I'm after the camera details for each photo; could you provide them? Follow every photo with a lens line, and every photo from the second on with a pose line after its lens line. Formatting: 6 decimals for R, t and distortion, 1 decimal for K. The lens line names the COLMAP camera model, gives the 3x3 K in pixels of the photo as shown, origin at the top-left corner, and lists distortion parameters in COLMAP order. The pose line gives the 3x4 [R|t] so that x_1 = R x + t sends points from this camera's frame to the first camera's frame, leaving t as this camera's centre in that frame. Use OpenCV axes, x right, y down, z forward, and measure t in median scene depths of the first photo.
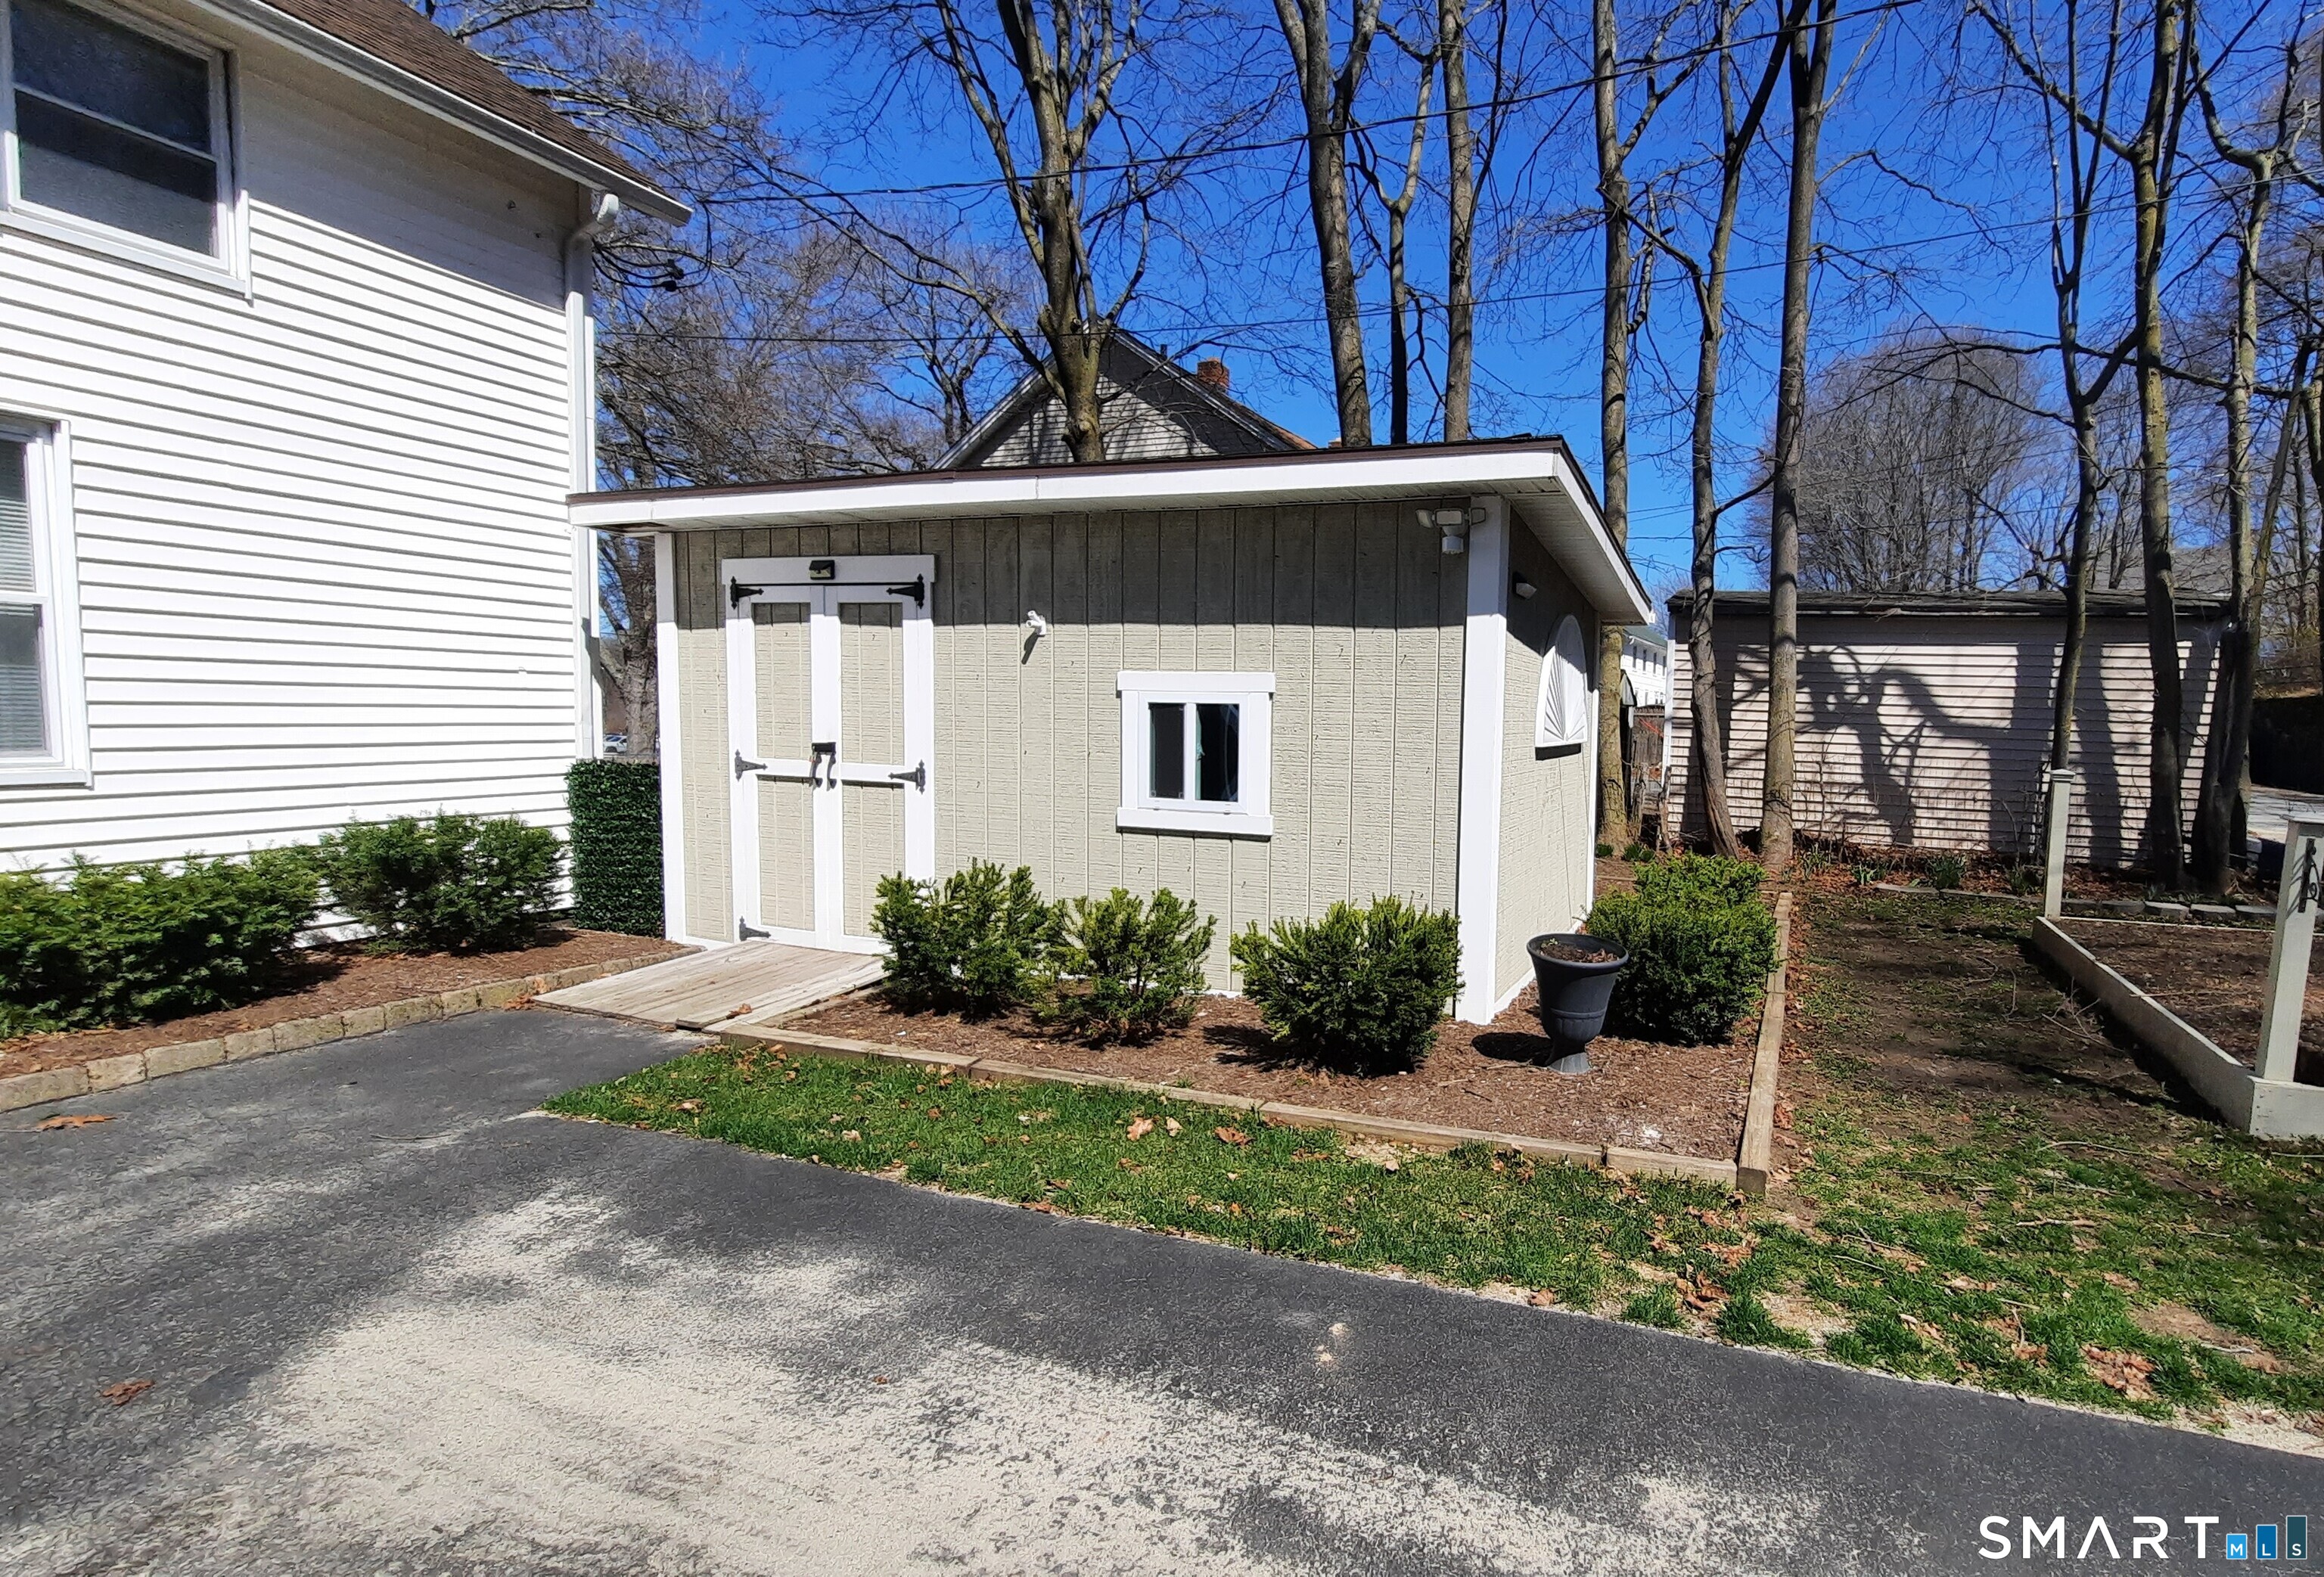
lens RADIAL K [[1100.6, 0, 1380.0], [0, 1100.6, 808.0], [0, 0, 1]] dist [-0.003968, -0.000724]
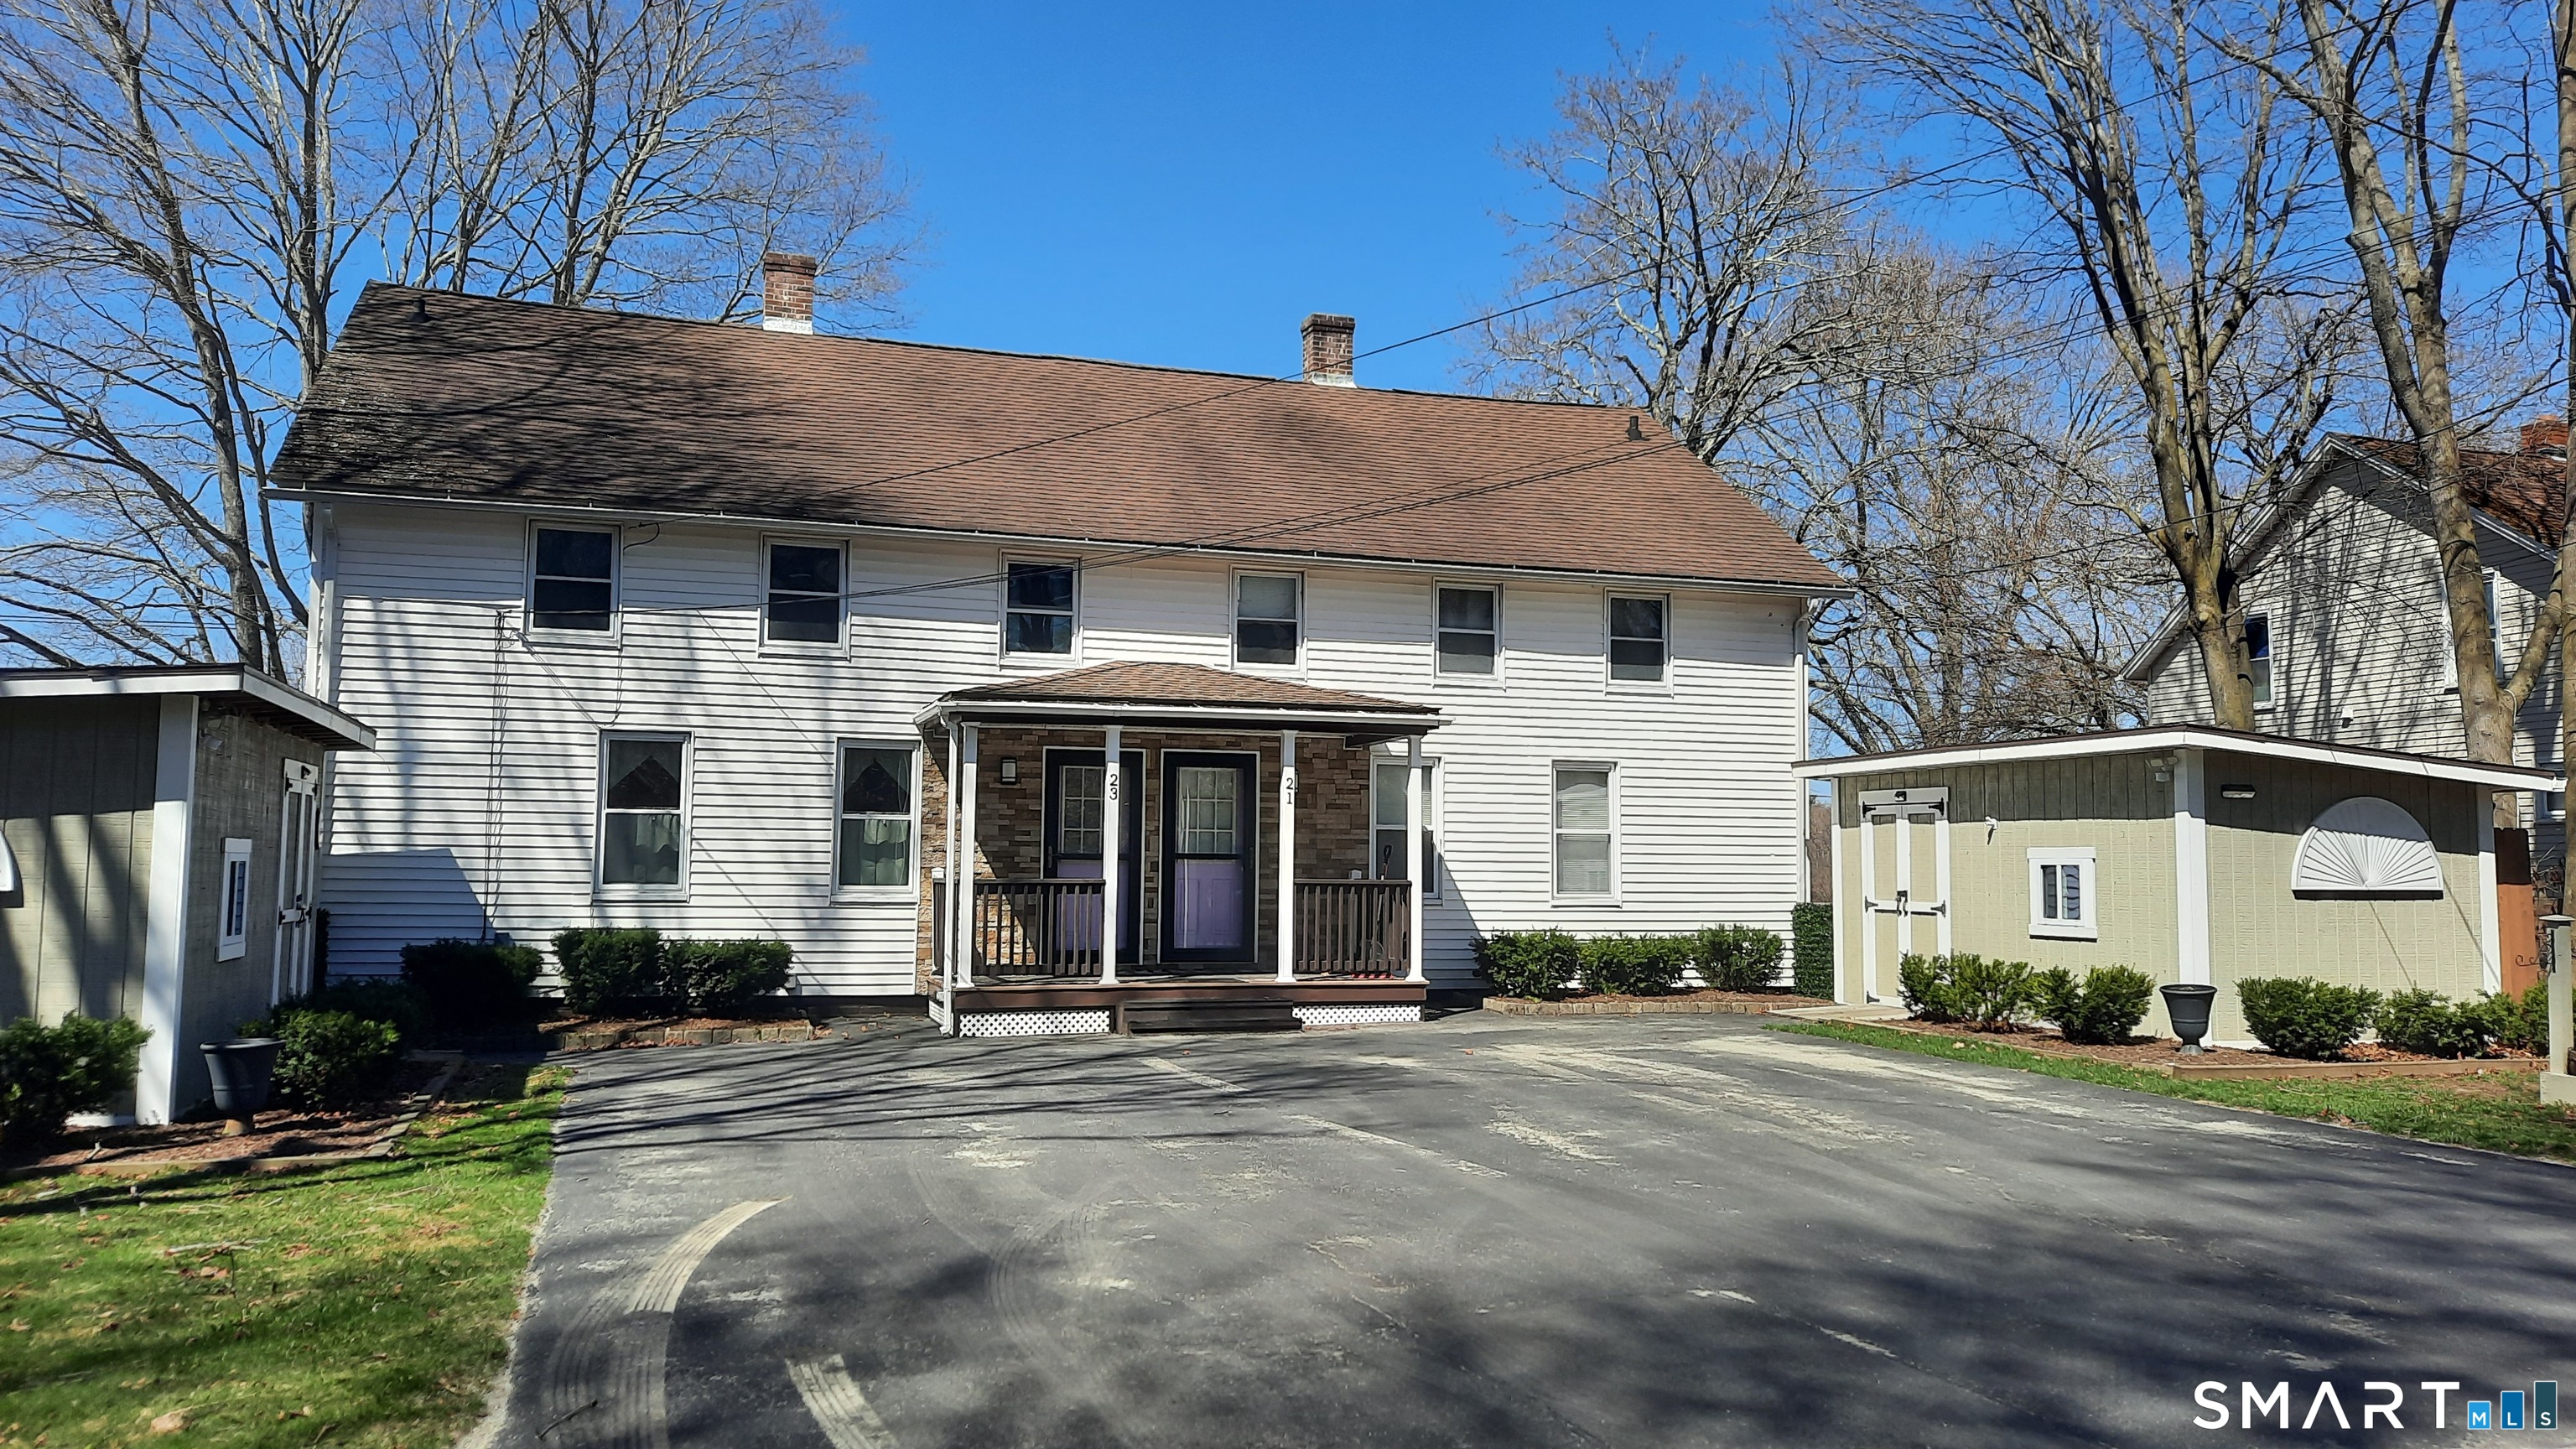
lens RADIAL K [[1896.2, 0, 1288.0], [0, 1896.2, 724.5], [0, 0, 1]] dist [0.100834, -0.103184]
pose [[0.578186, -0.081302, -0.811844, 1.553971], [-0.061176, 0.987902, -0.142502, 0.189088], [0.813608, 0.132058, 0.566218, -1.711509]]
